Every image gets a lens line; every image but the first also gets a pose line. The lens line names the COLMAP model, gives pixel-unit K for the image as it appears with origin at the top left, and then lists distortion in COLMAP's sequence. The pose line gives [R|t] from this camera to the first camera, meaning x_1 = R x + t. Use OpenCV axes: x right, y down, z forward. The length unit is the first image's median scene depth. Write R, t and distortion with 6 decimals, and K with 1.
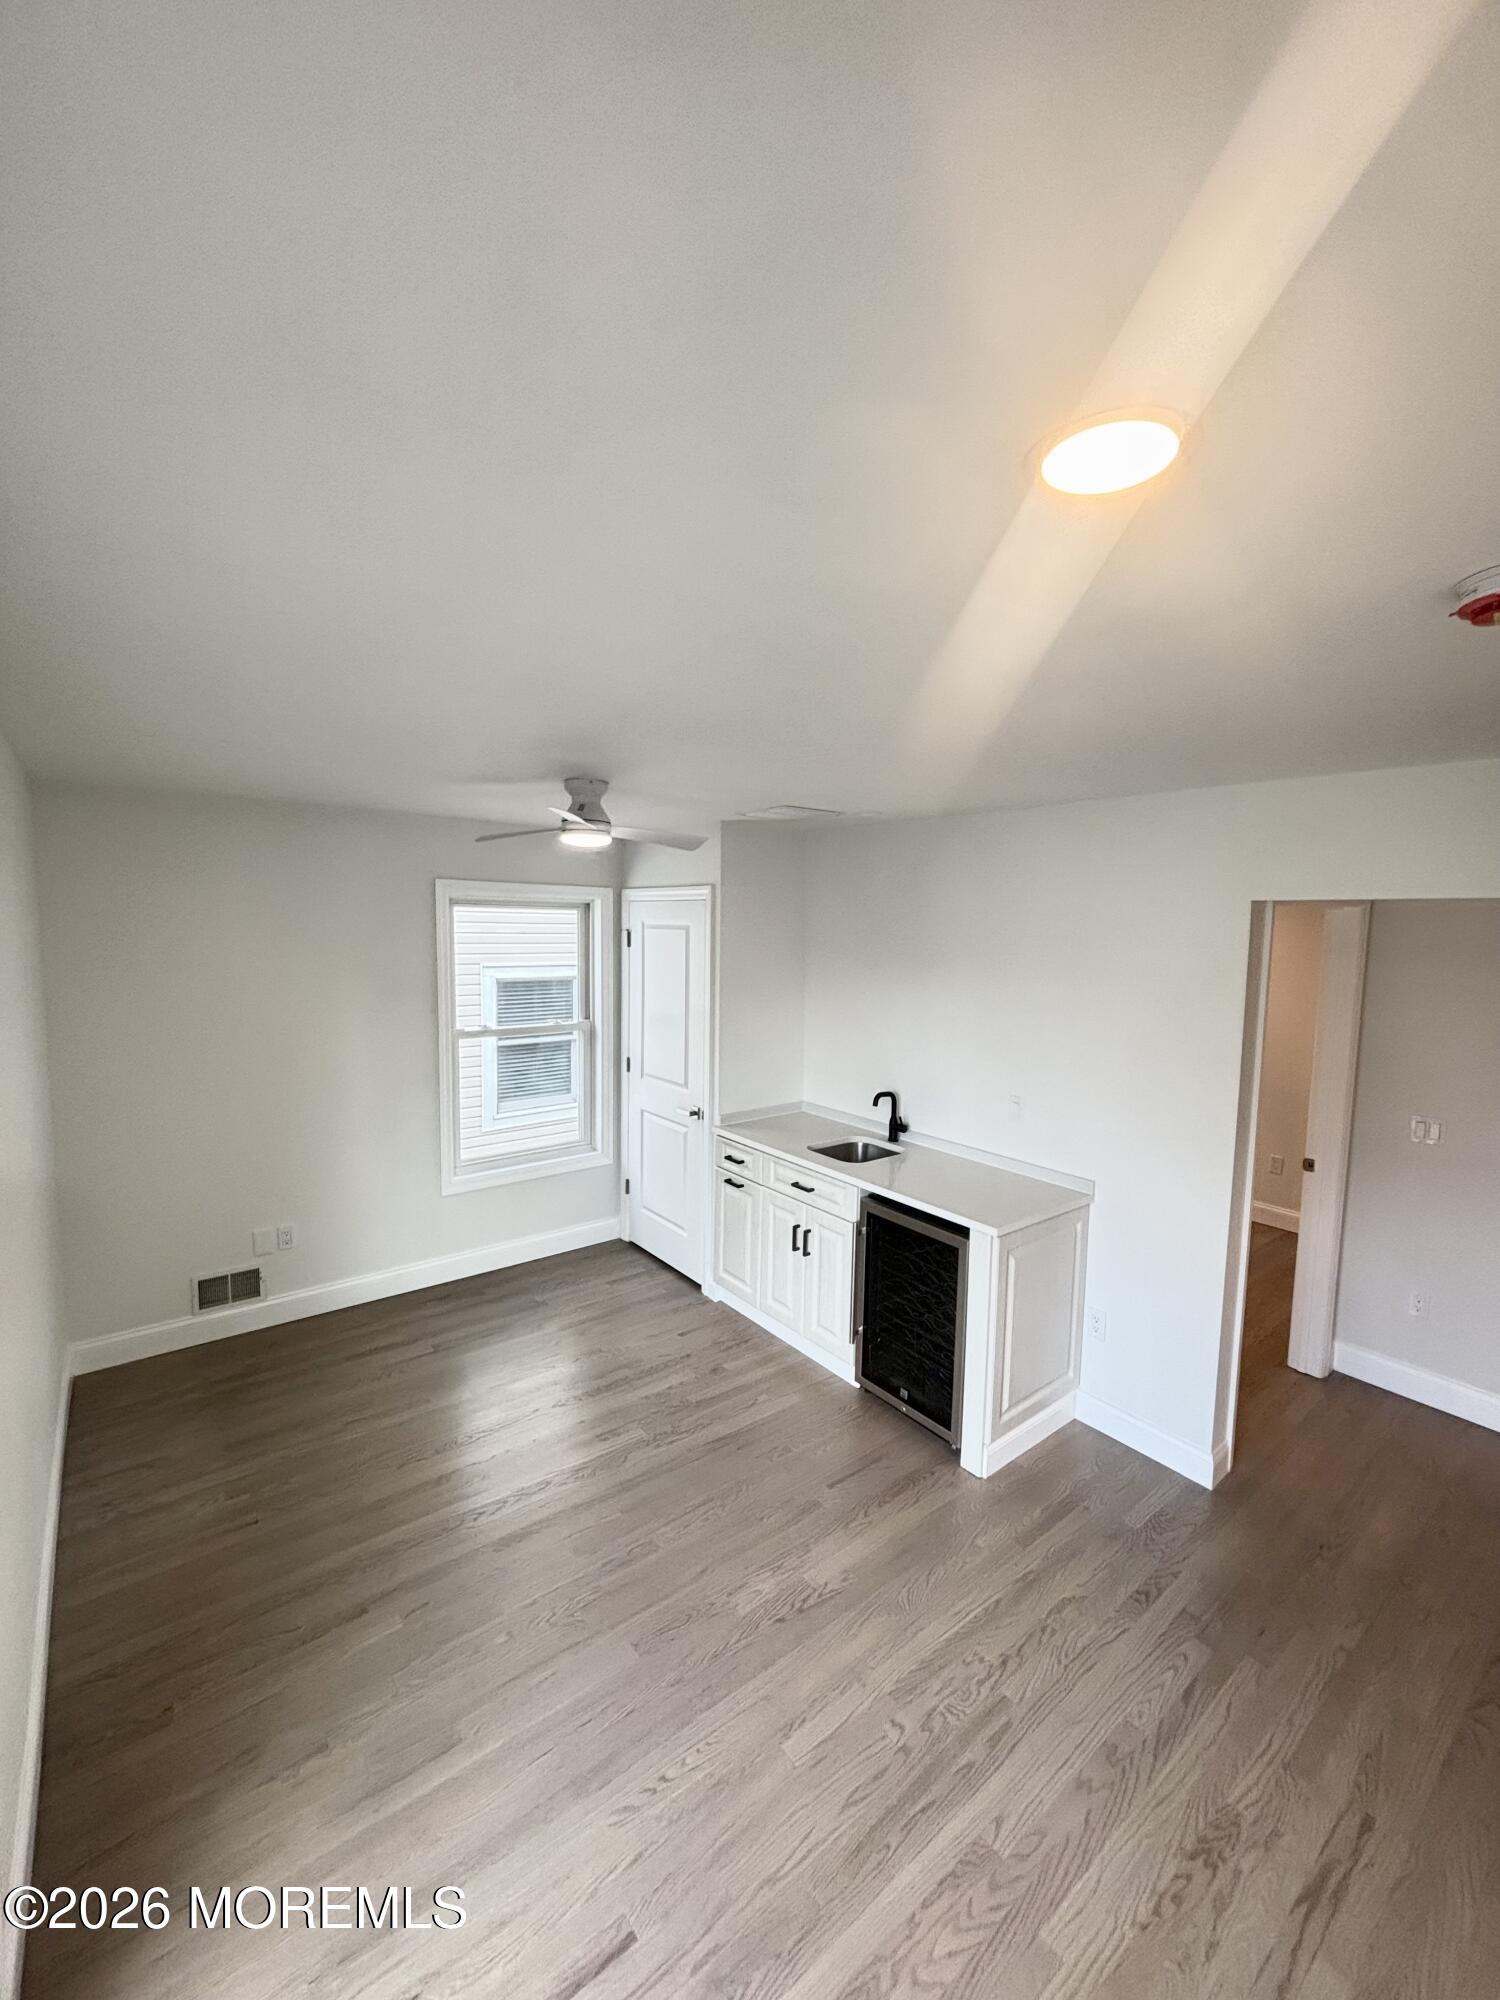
lens RADIAL K [[810.4, 0, 741.6], [0, 810.4, 987.1], [0, 0, 1]] dist [-0.002994, 0.001949]
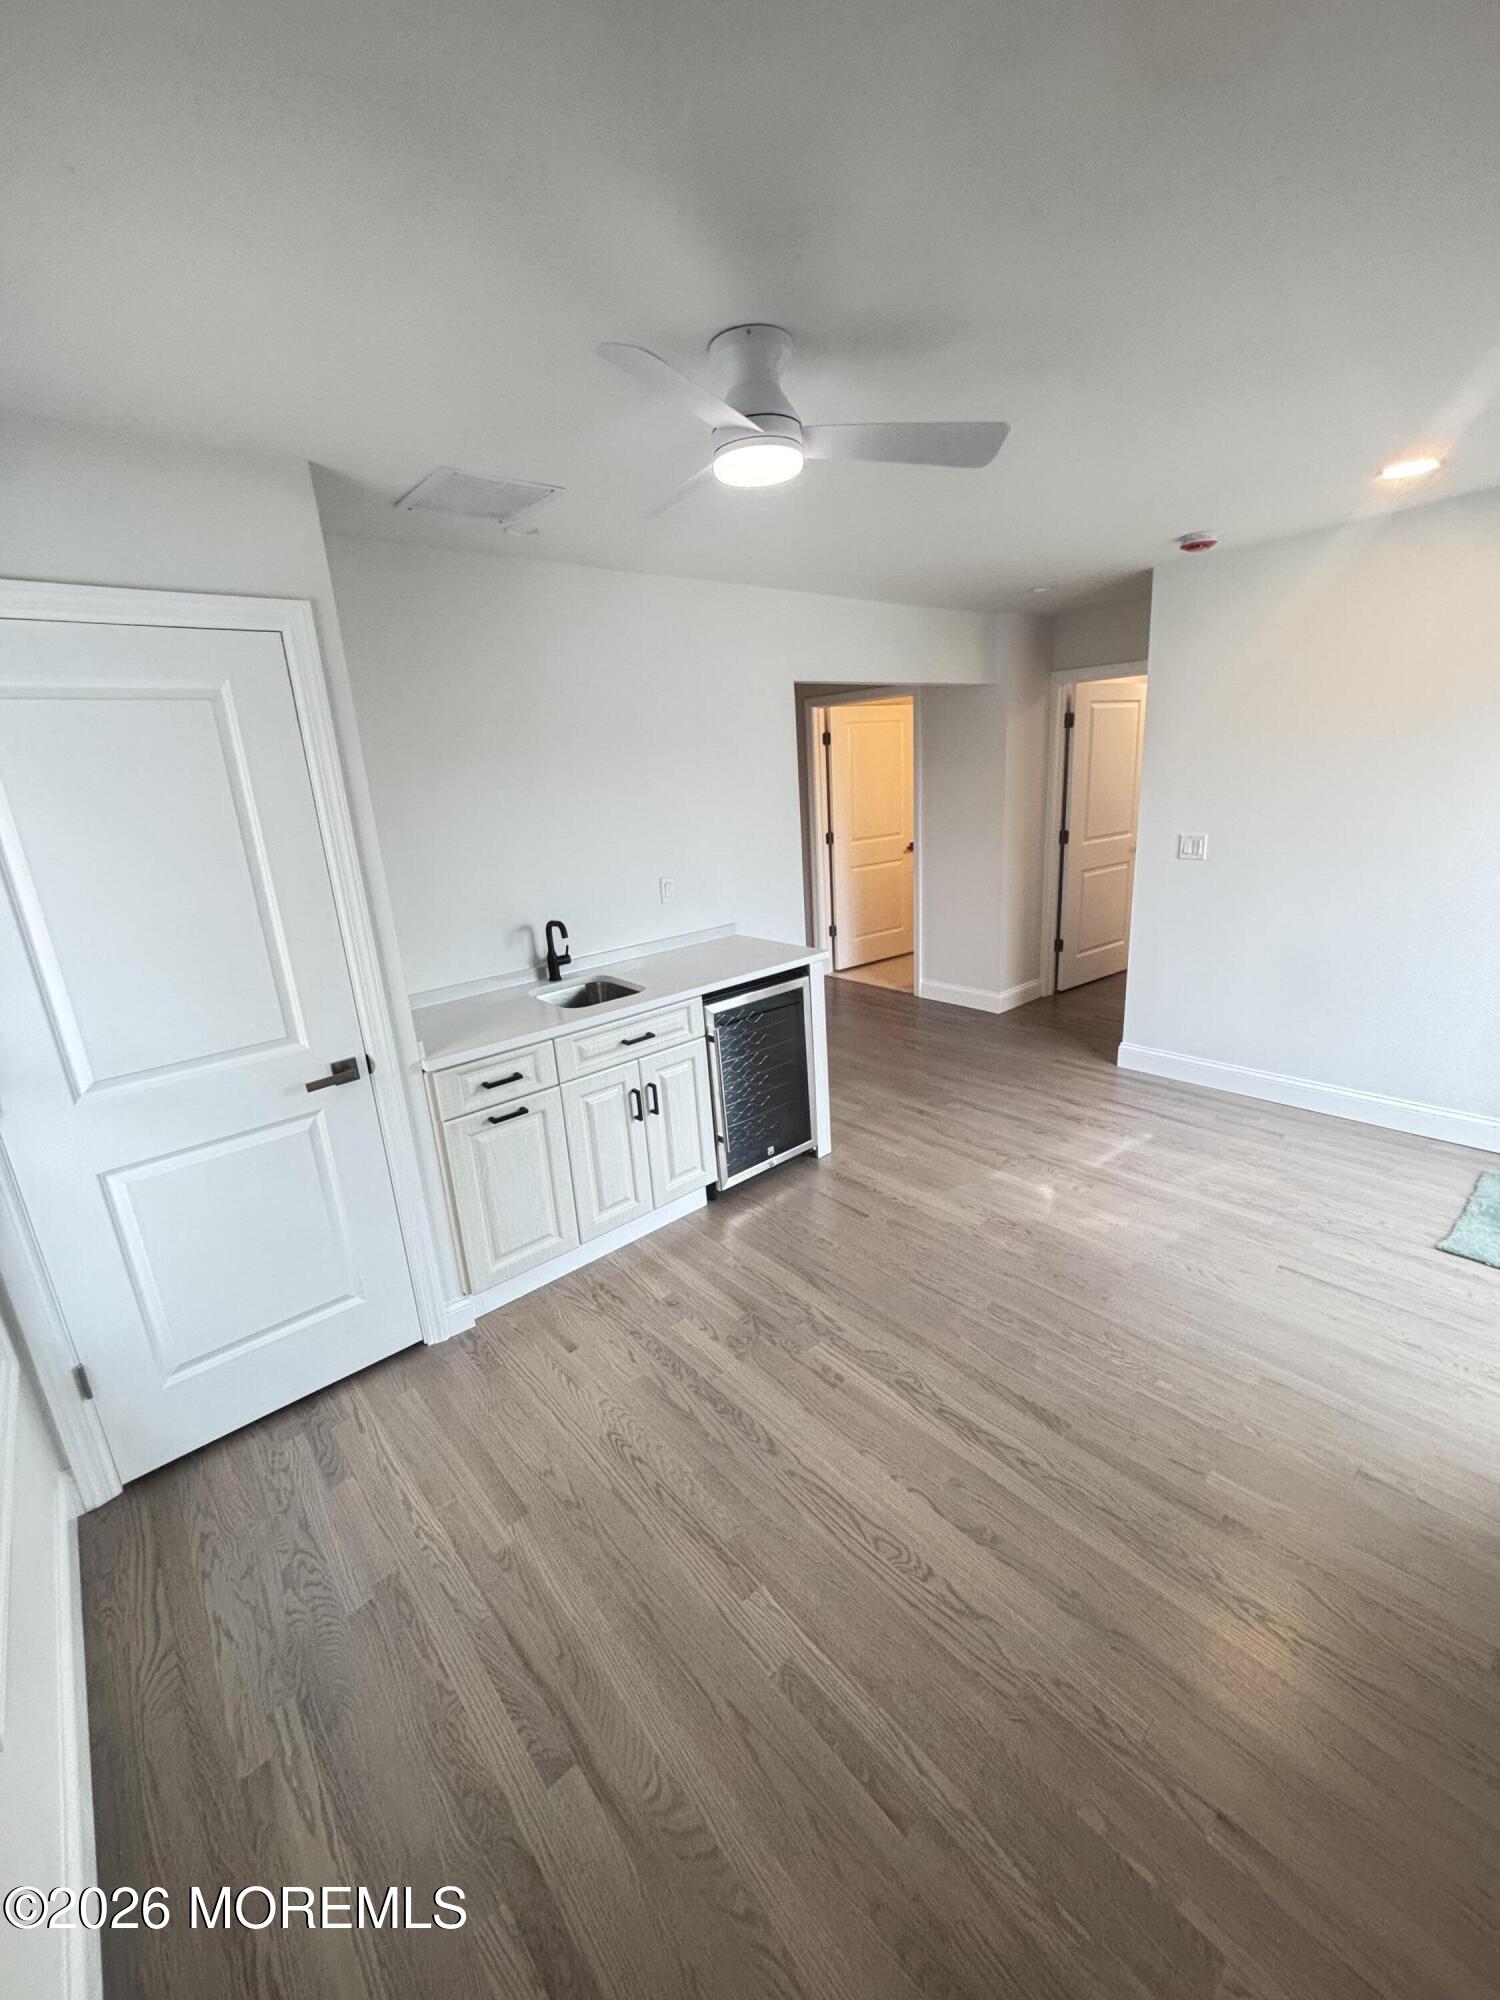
lens RADIAL K [[810.4, 0, 743.3], [0, 810.4, 1005.3], [0, 0, 1]] dist [-0.002994, 0.001949]
pose [[-0.054003, -0.300257, 0.952328, -0.640571], [0.141868, 0.941738, 0.304963, -0.009342], [-0.988411, 0.151574, -0.008260, 0.857354]]
